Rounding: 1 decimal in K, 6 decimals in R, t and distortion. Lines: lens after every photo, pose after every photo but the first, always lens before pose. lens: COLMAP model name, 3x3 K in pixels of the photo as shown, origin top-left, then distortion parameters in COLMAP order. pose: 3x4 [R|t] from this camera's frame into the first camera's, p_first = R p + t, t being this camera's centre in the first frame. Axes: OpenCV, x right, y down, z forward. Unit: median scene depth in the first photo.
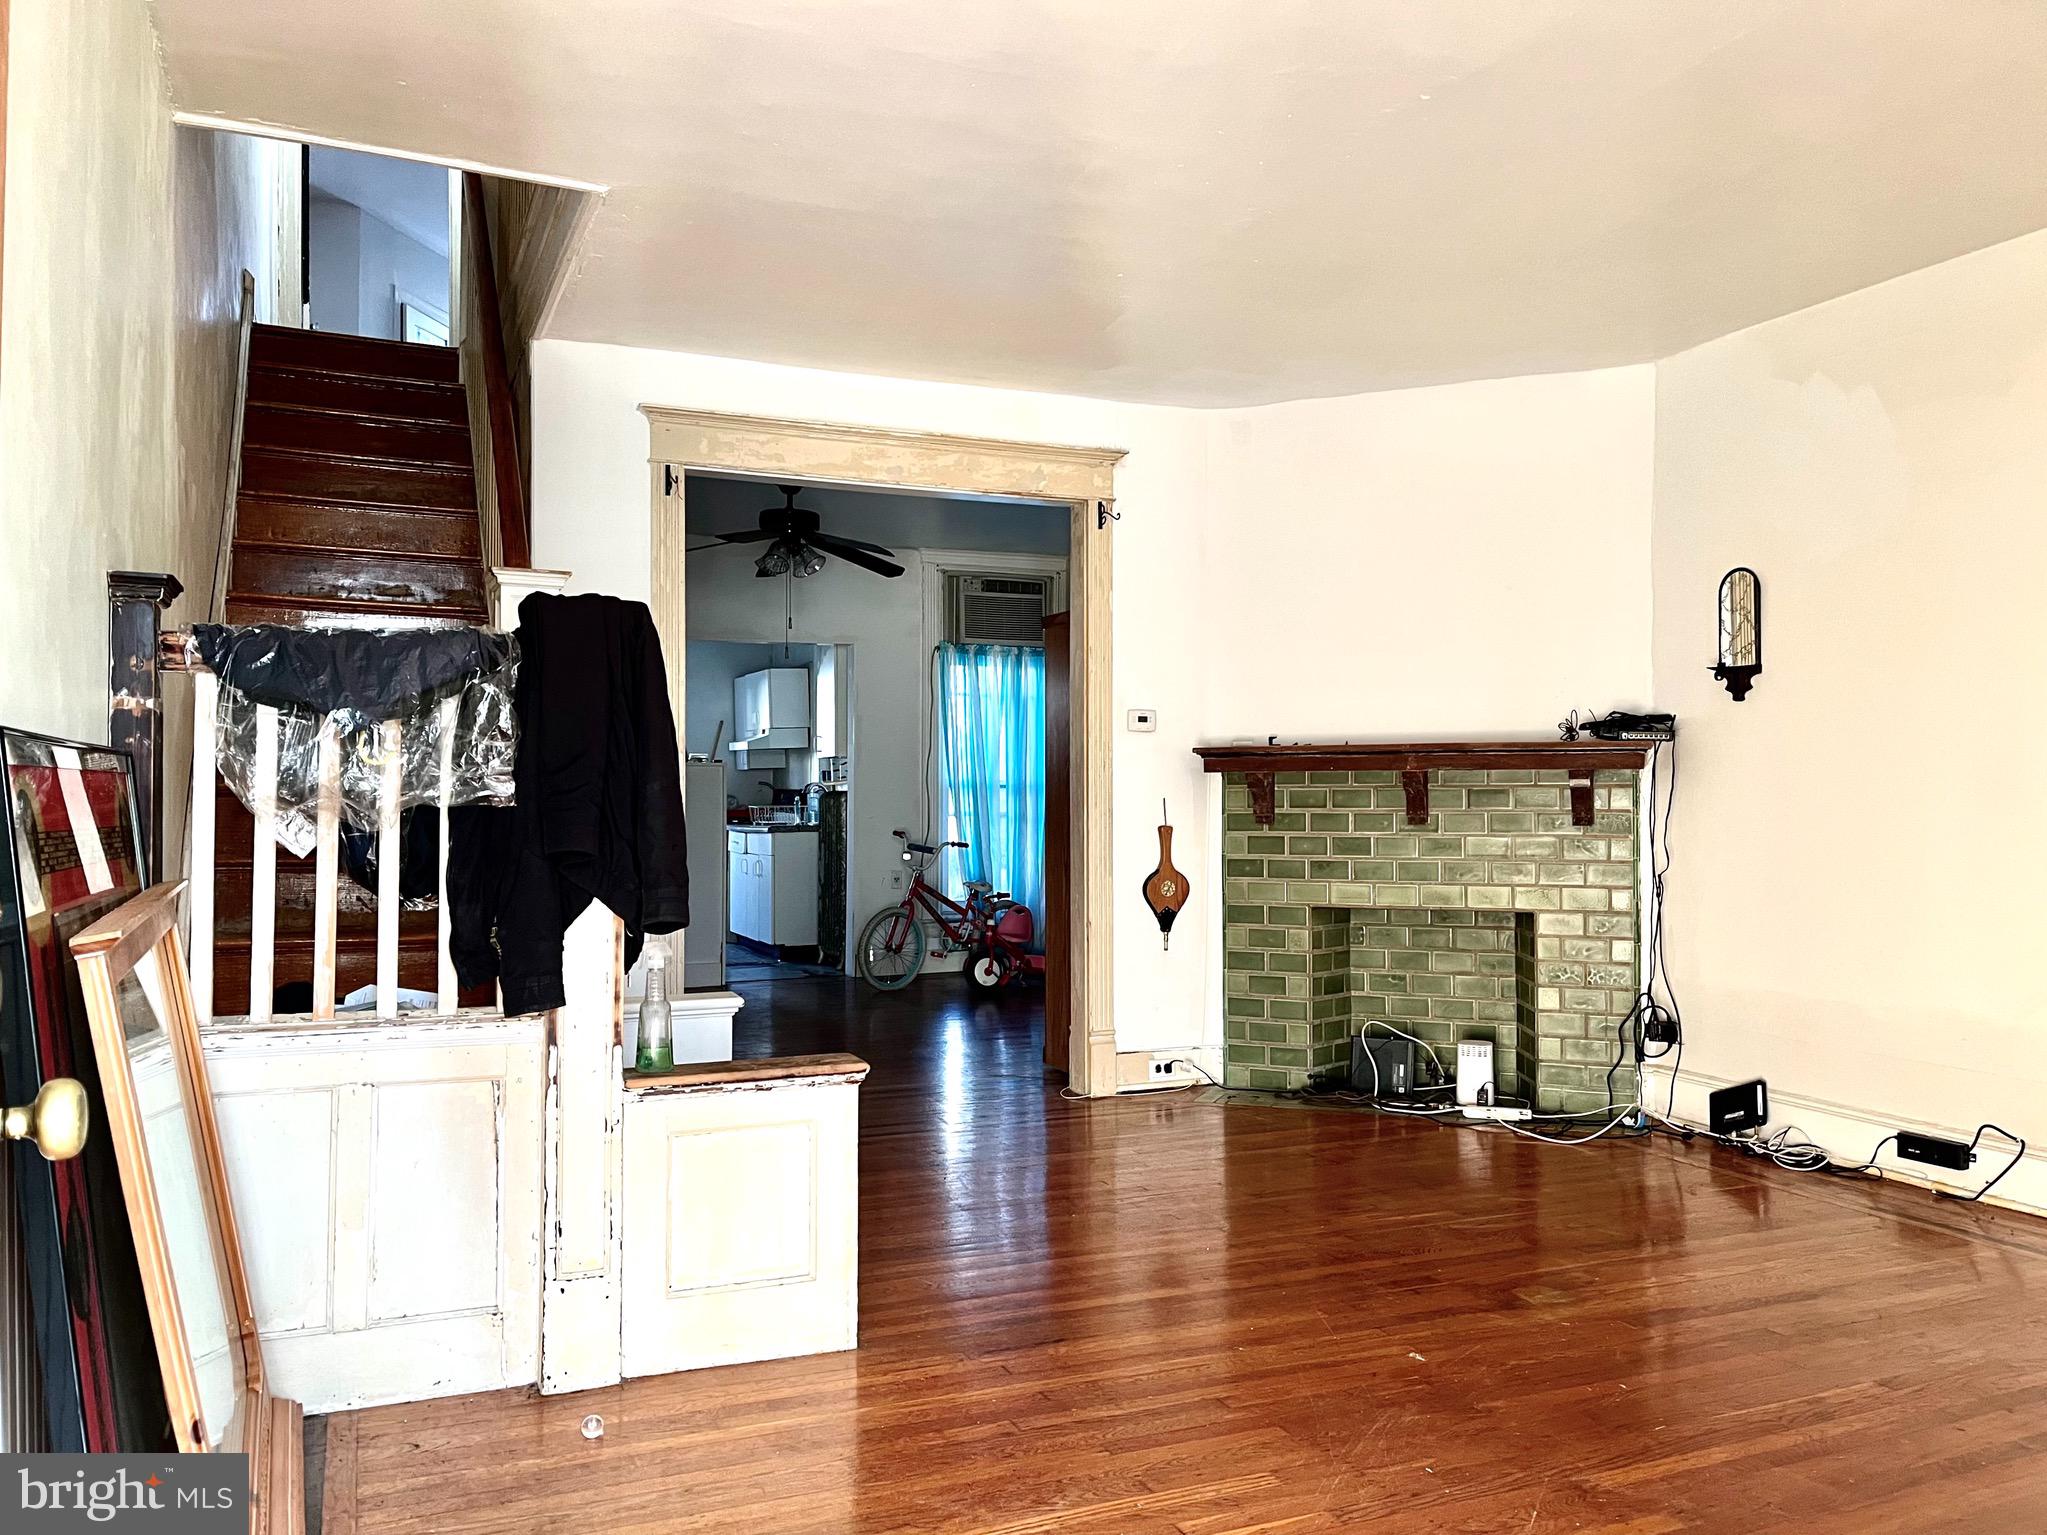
lens RADIAL K [[1569.9, 0, 1027.1], [0, 1569.9, 774.0], [0, 0, 1]] dist [0.060738, -0.062890]
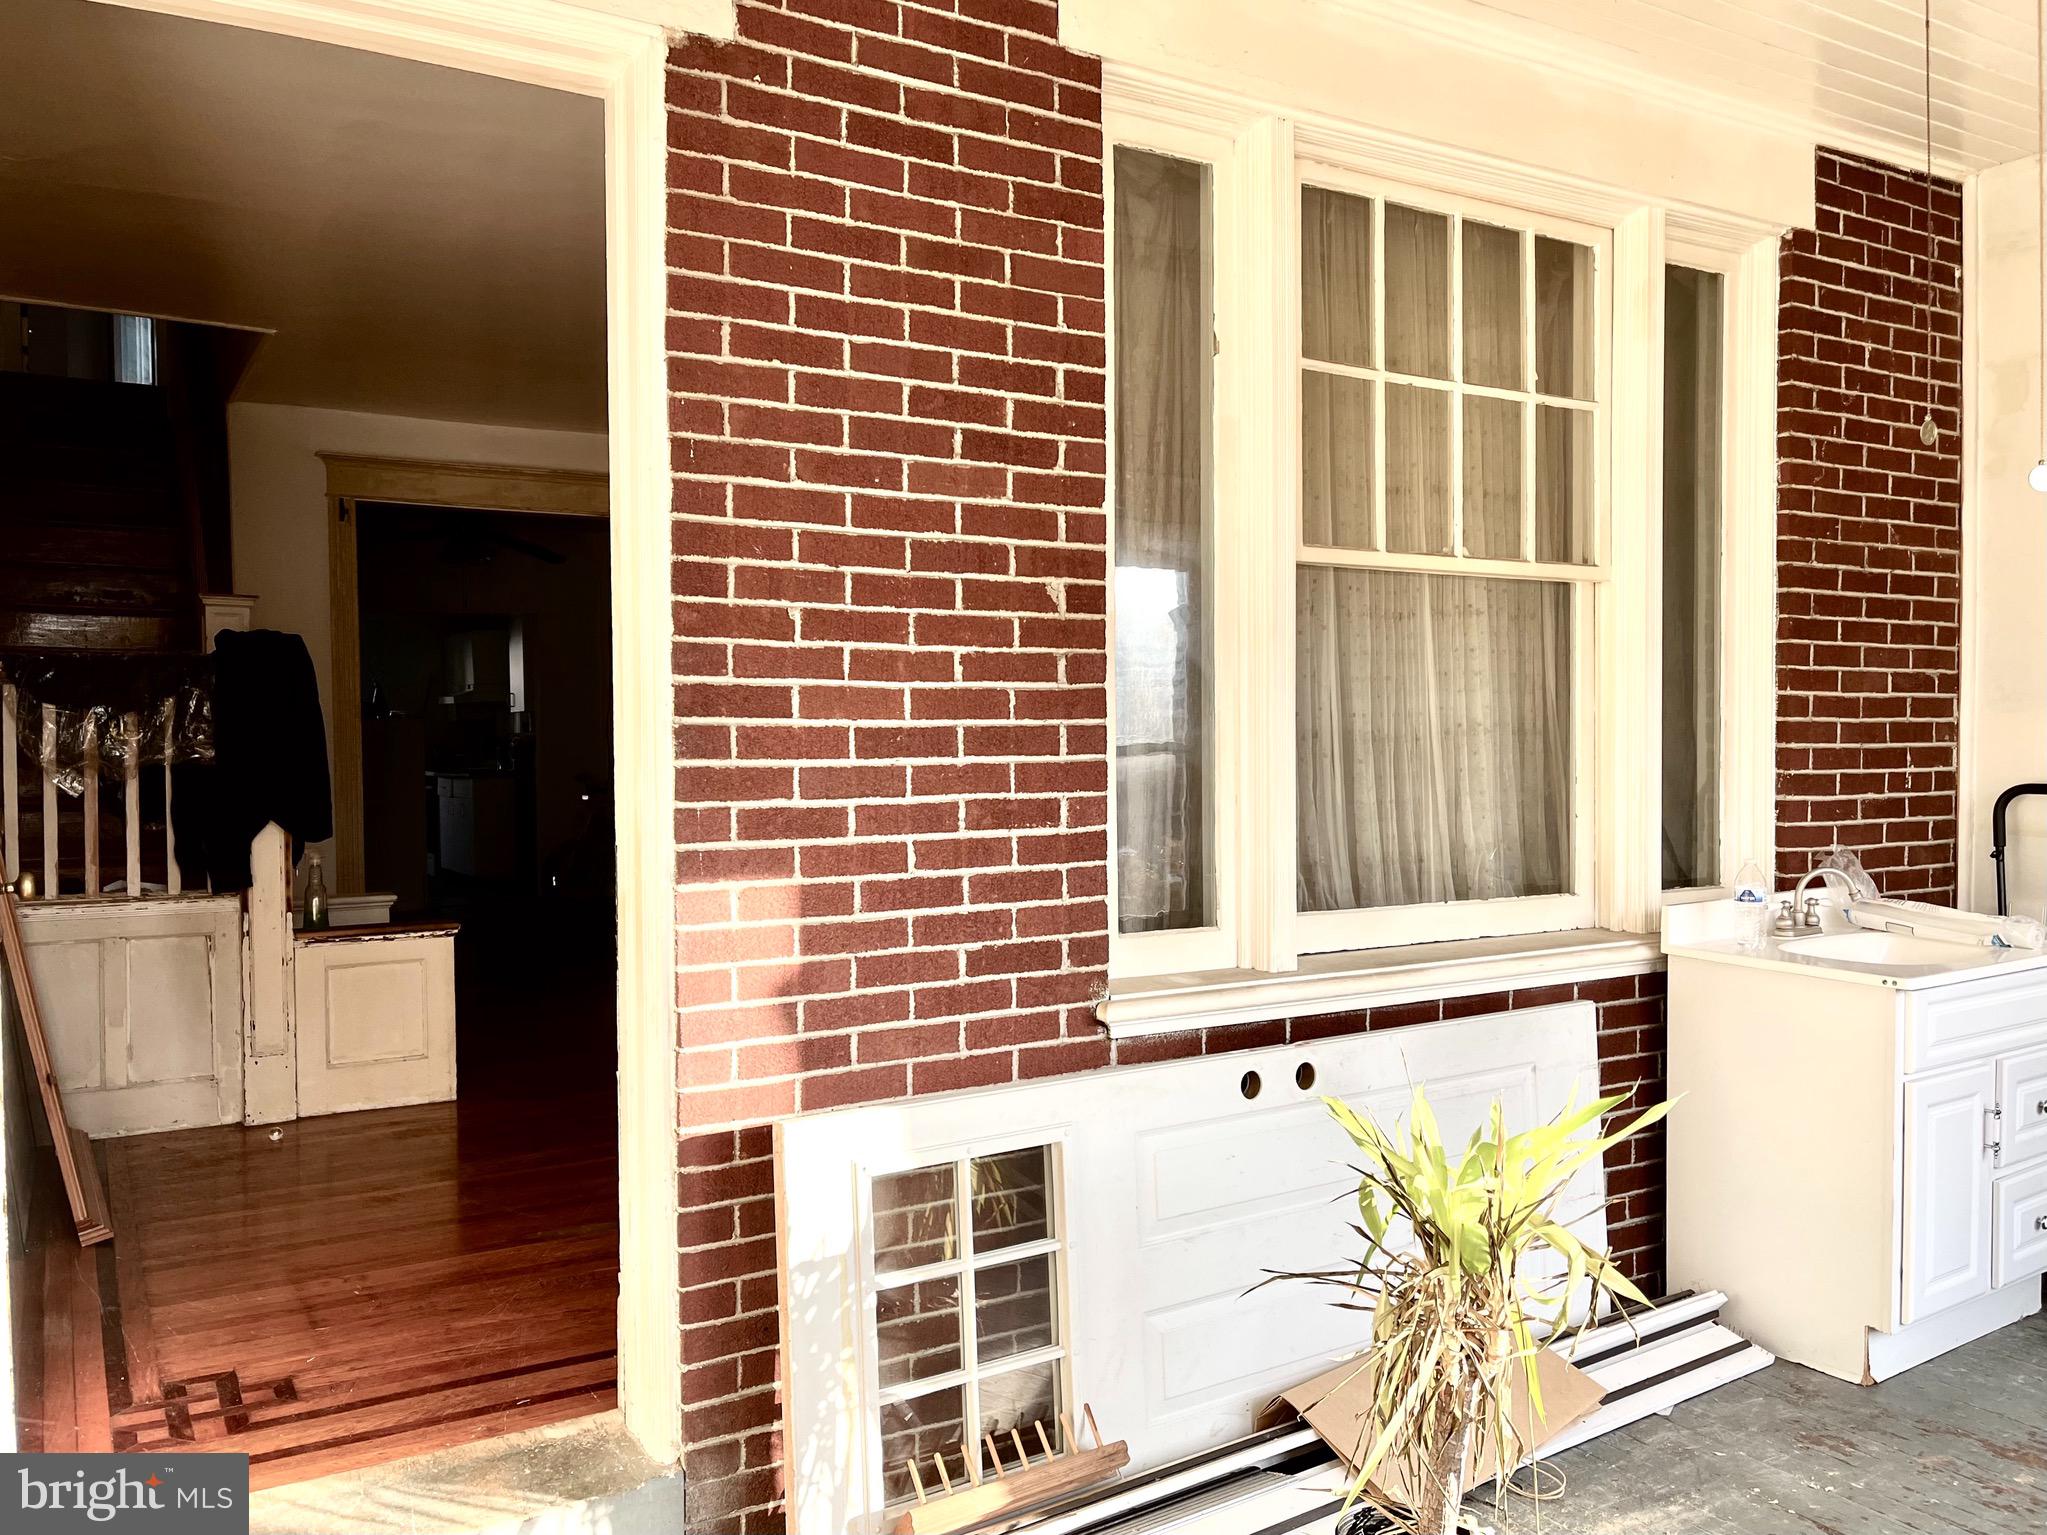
lens RADIAL K [[1569.9, 0, 1014.2], [0, 1569.9, 766.7], [0, 0, 1]] dist [0.060738, -0.062890]
pose [[0.990219, -0.017187, 0.138458, 0.139505], [0.012510, 0.999324, 0.034580, -0.012179], [-0.138959, -0.032510, 0.989764, -0.386433]]
